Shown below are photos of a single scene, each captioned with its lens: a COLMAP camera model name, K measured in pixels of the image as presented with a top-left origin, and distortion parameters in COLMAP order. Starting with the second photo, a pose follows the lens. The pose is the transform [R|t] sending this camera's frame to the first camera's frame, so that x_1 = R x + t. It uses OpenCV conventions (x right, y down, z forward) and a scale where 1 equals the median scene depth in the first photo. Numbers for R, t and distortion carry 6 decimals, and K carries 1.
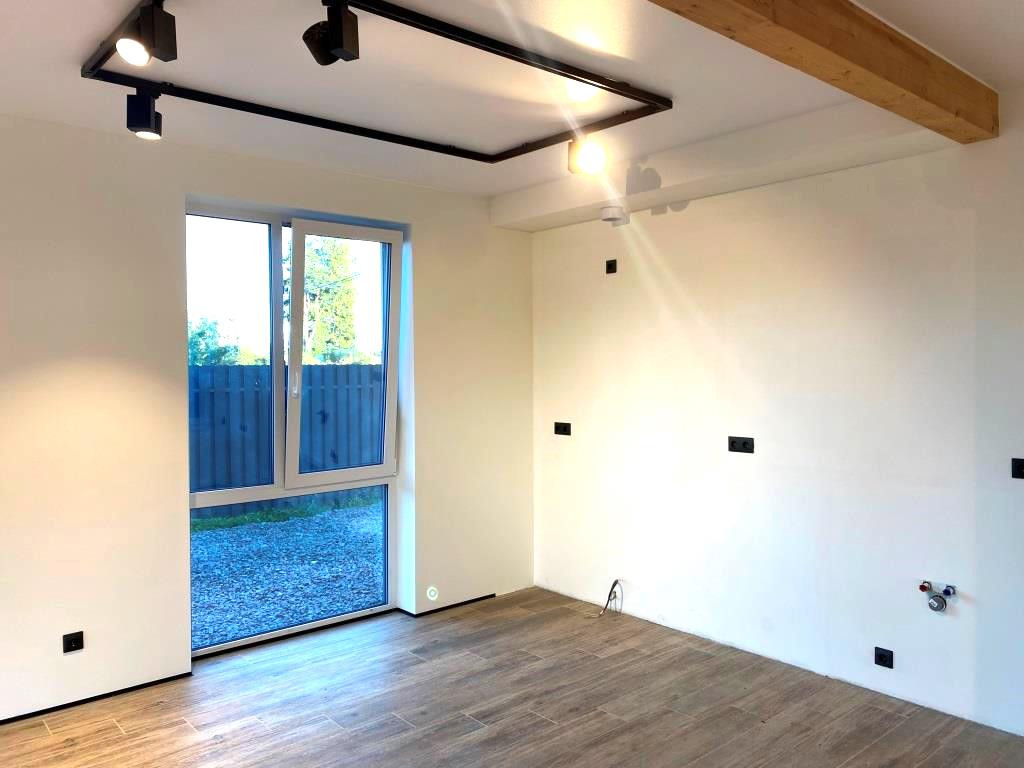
lens RADIAL K [[782.2, 0, 516.5], [0, 782.2, 373.4], [0, 0, 1]] dist [0.027997, -0.014579]
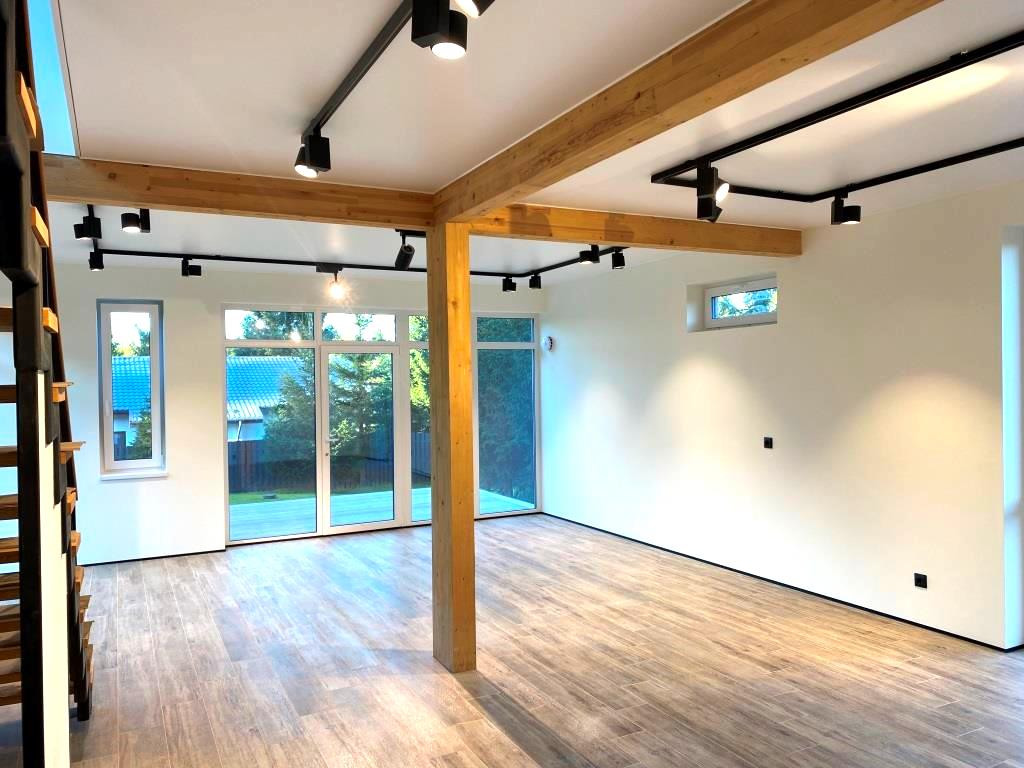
lens RADIAL K [[782.2, 0, 519.8], [0, 782.2, 388.7], [0, 0, 1]] dist [0.027997, -0.014579]
pose [[-0.229582, 0.020331, -0.973077, 0.872922], [0.002421, 0.999791, 0.020318, -0.023090], [0.973286, 0.002309, -0.229584, 0.594912]]
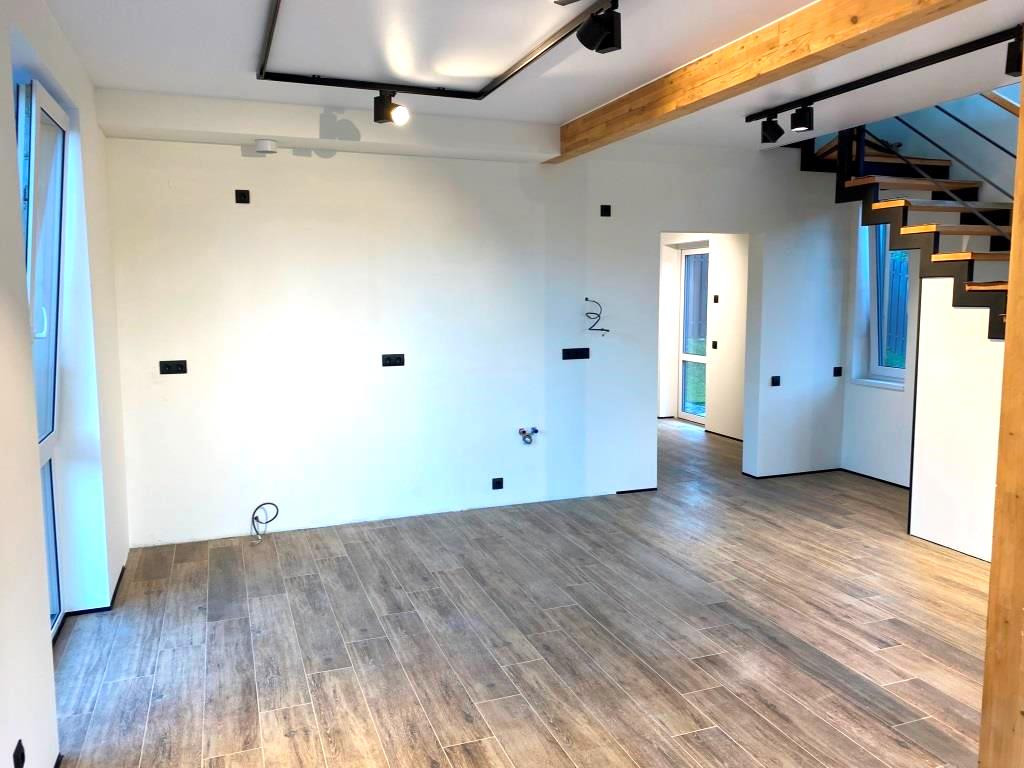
lens RADIAL K [[782.2, 0, 512.4], [0, 782.2, 382.7], [0, 0, 1]] dist [0.027997, -0.014579]
pose [[0.343758, -0.105126, 0.933156, -0.904986], [0.014853, 0.994198, 0.106531, -0.004928], [-0.938941, -0.022761, 0.343325, 0.418959]]
